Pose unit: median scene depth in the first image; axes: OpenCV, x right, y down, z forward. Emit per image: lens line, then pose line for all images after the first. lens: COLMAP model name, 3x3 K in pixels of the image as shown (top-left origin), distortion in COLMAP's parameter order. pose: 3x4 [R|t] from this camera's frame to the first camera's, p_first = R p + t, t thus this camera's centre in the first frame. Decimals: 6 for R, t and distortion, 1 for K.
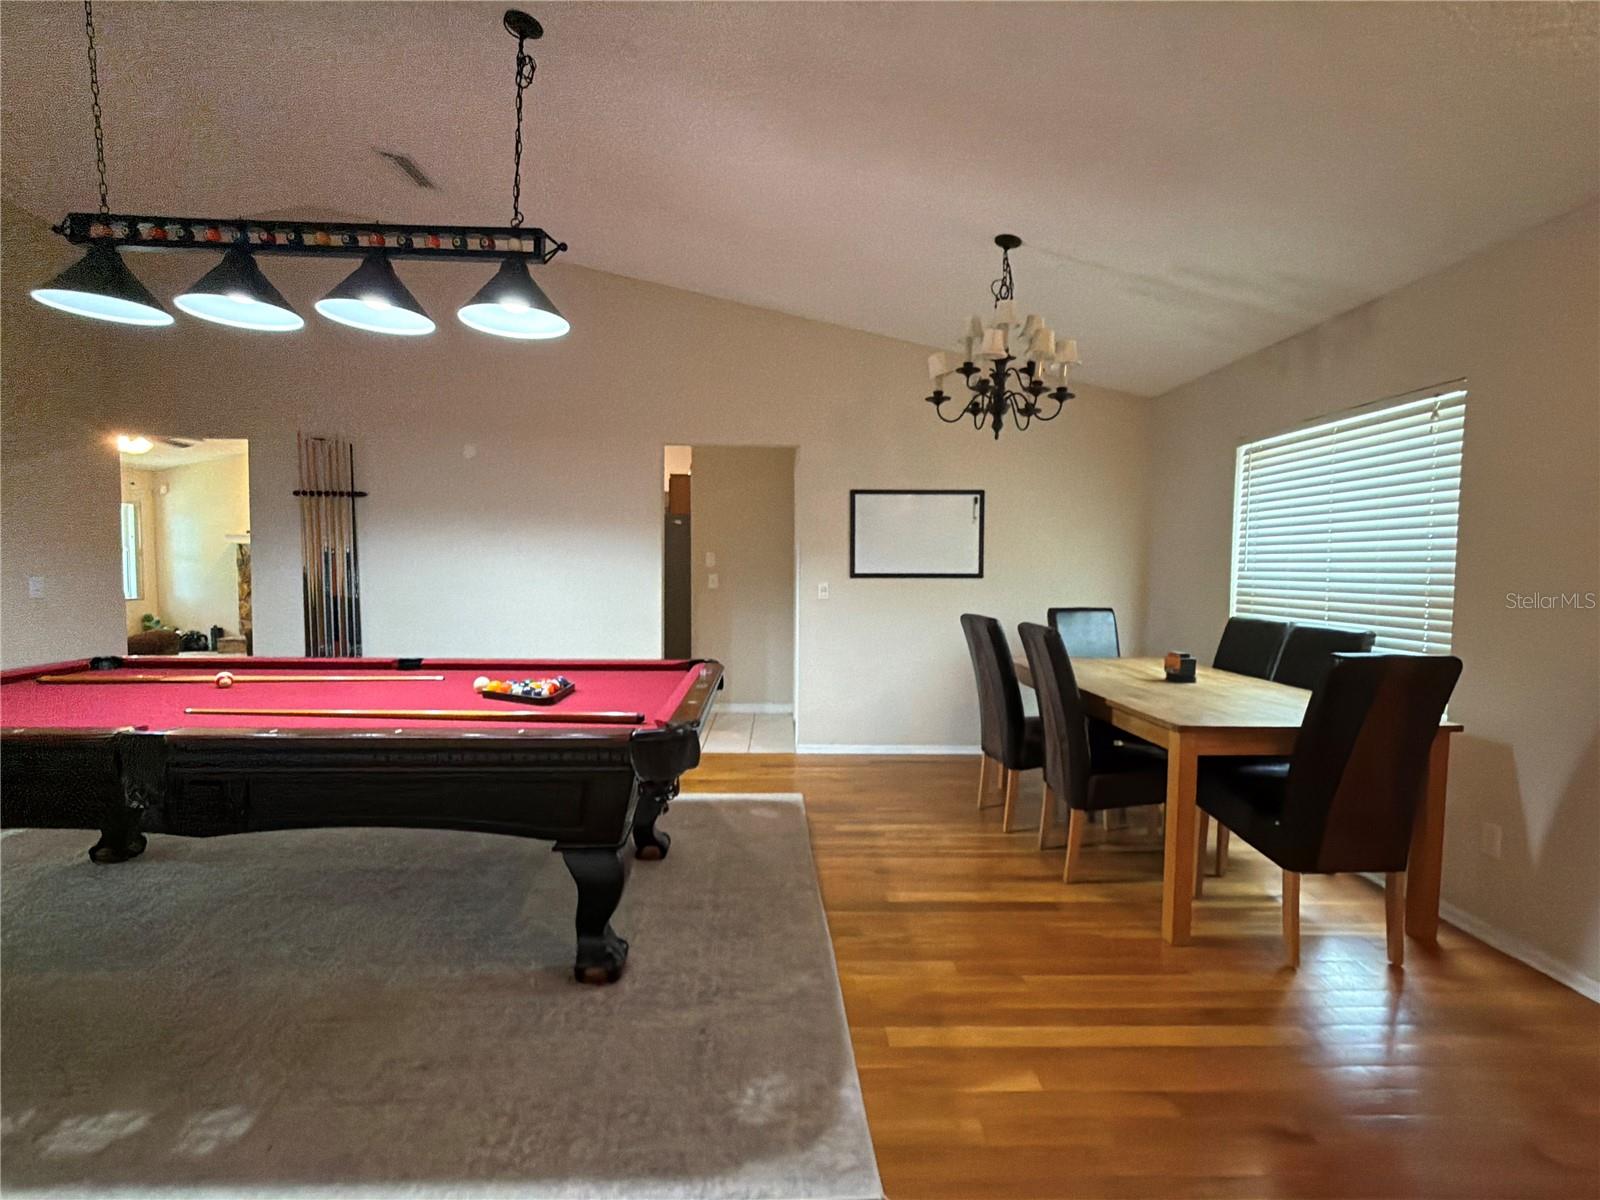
lens RADIAL K [[733.5, 0, 801.4], [0, 733.5, 604.2], [0, 0, 1]] dist [-0.003308, -0.000267]
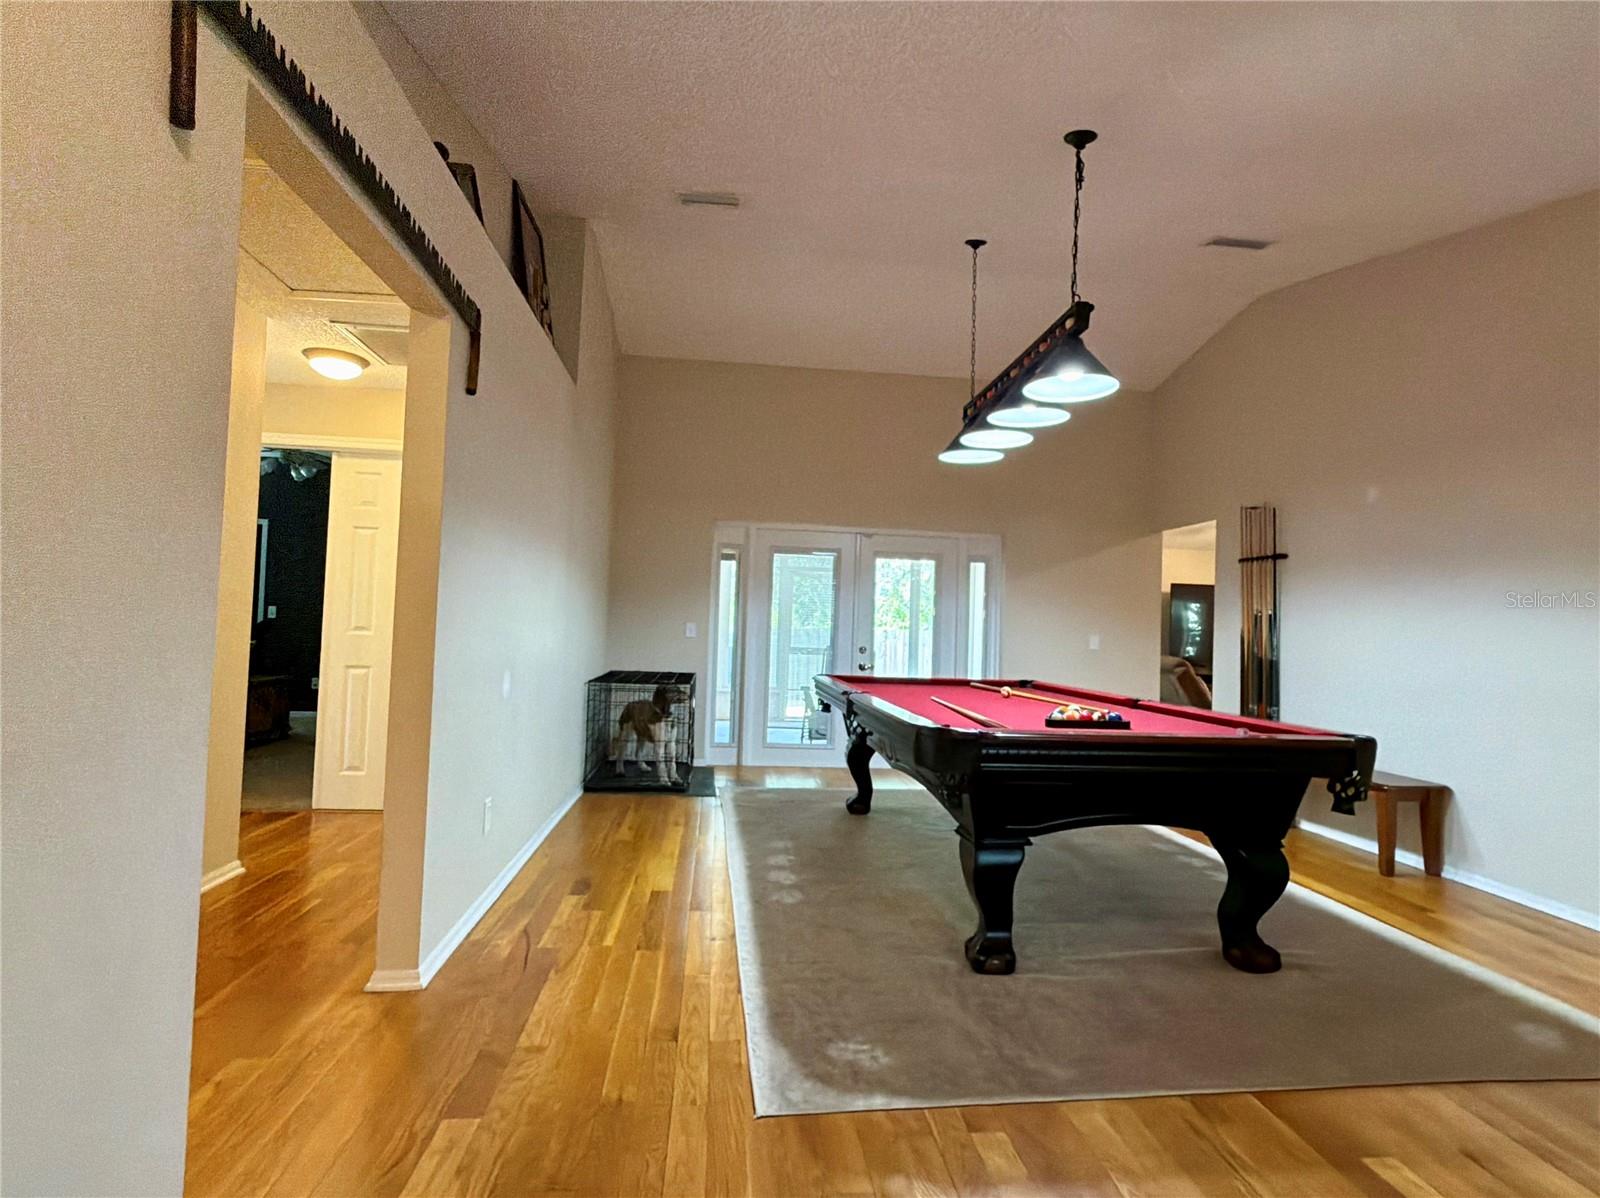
lens RADIAL K [[789.0, 0, 797.8], [0, 789.0, 600.4], [0, 0, 1]] dist [-0.005599, 0.001219]
pose [[0.076833, -0.043675, -0.996087, 0.579092], [-0.090887, 0.994574, -0.050620, 0.033083], [0.992893, 0.094420, 0.072446, 0.382253]]
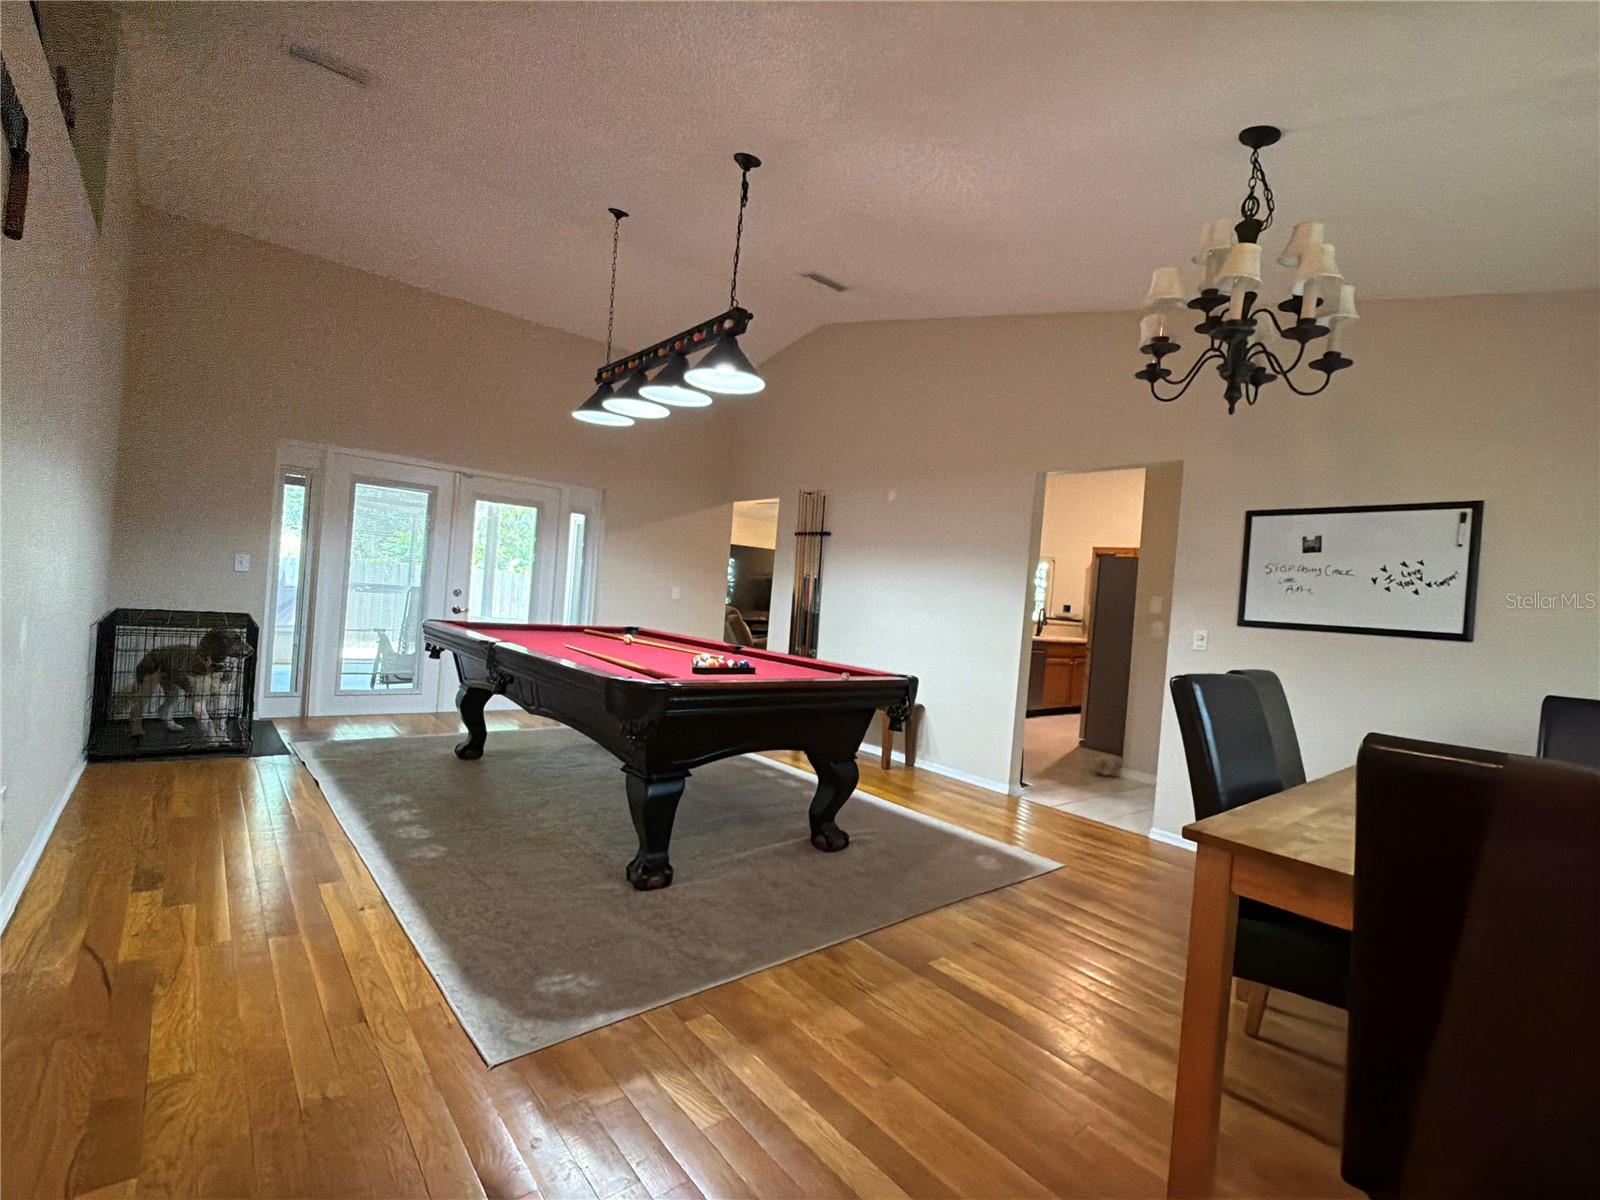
lens RADIAL K [[733.5, 0, 797.1], [0, 733.5, 600.2], [0, 0, 1]] dist [-0.003308, -0.000267]
pose [[0.613874, 0.043685, -0.788194, 0.548048], [-0.118370, 0.992273, -0.037195, 0.028709], [0.780479, 0.116132, 0.614302, 0.247785]]
